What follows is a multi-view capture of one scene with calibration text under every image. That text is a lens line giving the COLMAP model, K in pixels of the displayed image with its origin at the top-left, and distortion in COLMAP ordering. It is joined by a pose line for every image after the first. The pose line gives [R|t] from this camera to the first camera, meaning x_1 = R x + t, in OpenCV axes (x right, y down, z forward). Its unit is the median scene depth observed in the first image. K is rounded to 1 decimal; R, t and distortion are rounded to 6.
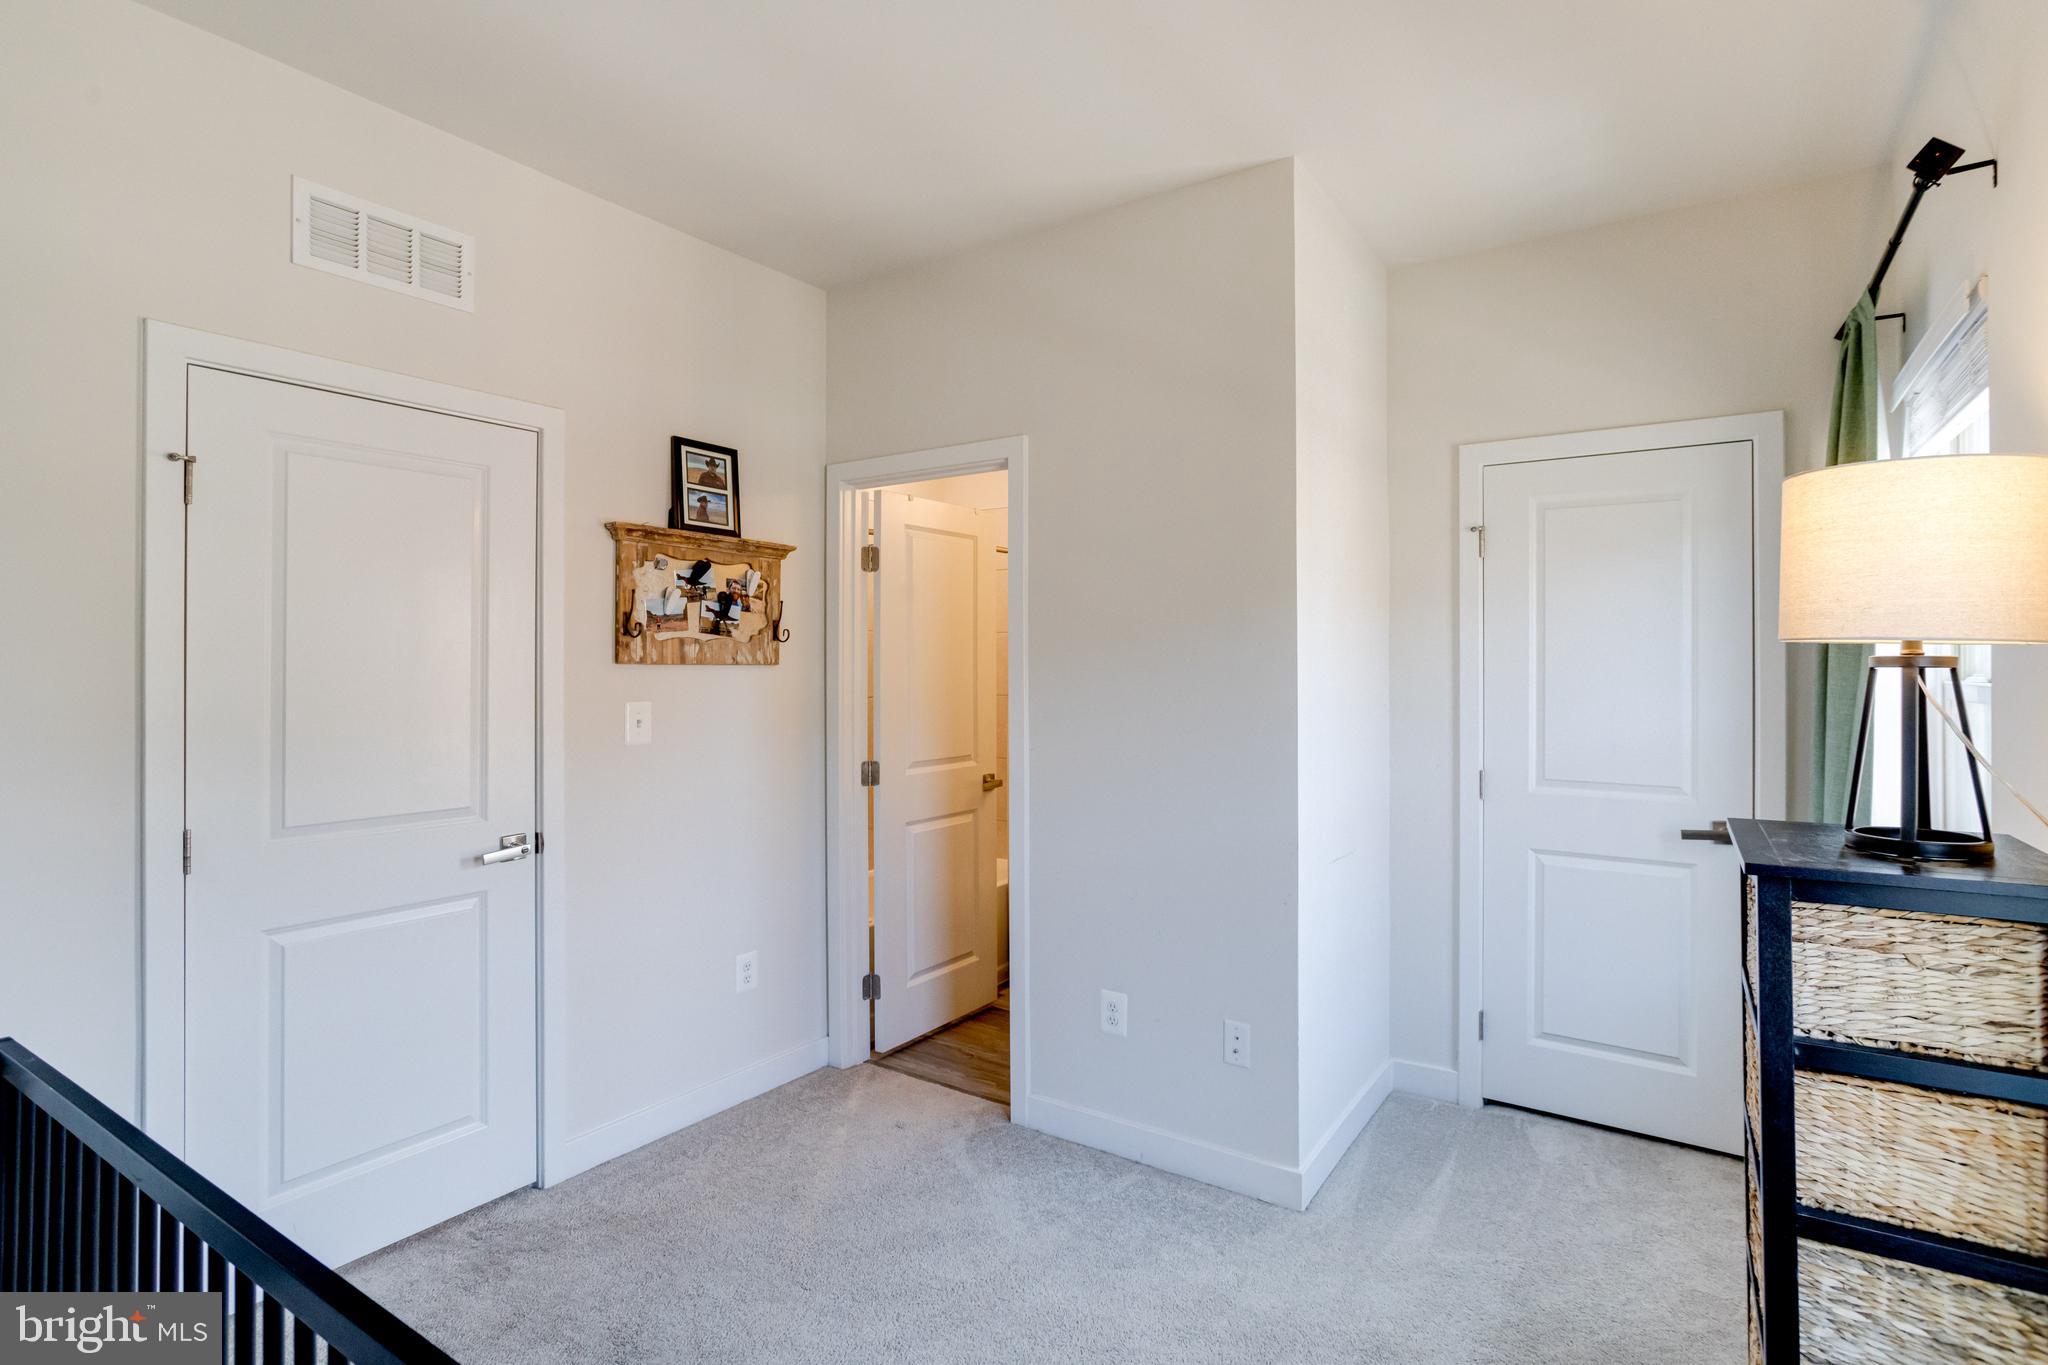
lens RADIAL K [[1044.5, 0, 1019.8], [0, 1044.5, 662.8], [0, 0, 1]] dist [-0.014637, 0.005334]
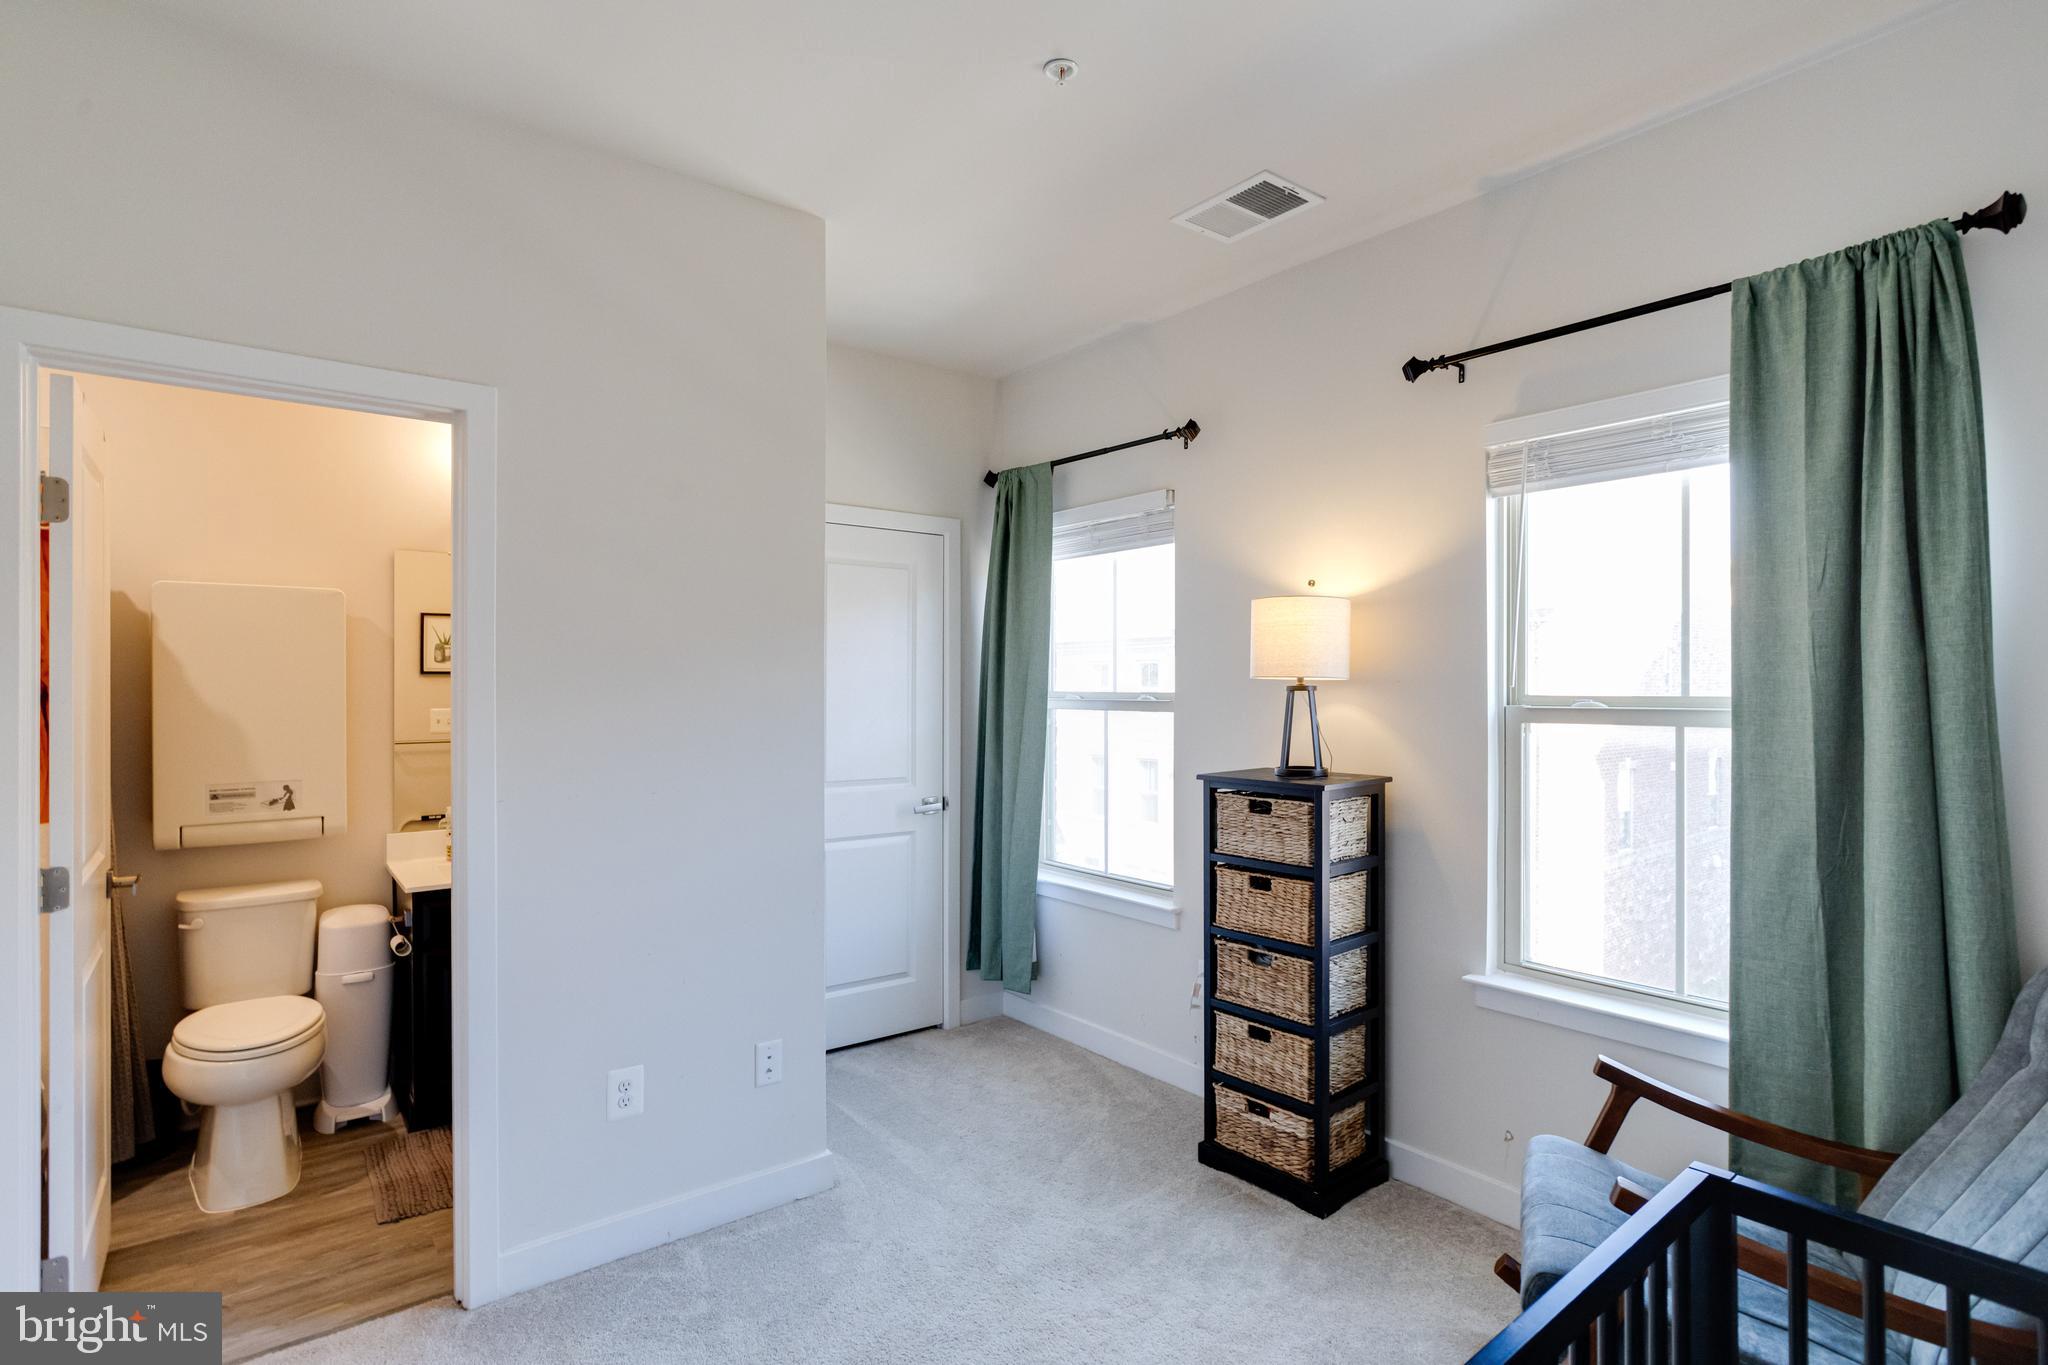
lens RADIAL K [[1044.5, 0, 1024.8], [0, 1044.5, 688.1], [0, 0, 1]] dist [-0.014637, 0.005334]
pose [[0.280344, 0.001517, 0.959898, -0.642565], [0.009848, 0.999942, -0.004457, 0.009209], [-0.959849, 0.010703, 0.280313, 0.440157]]
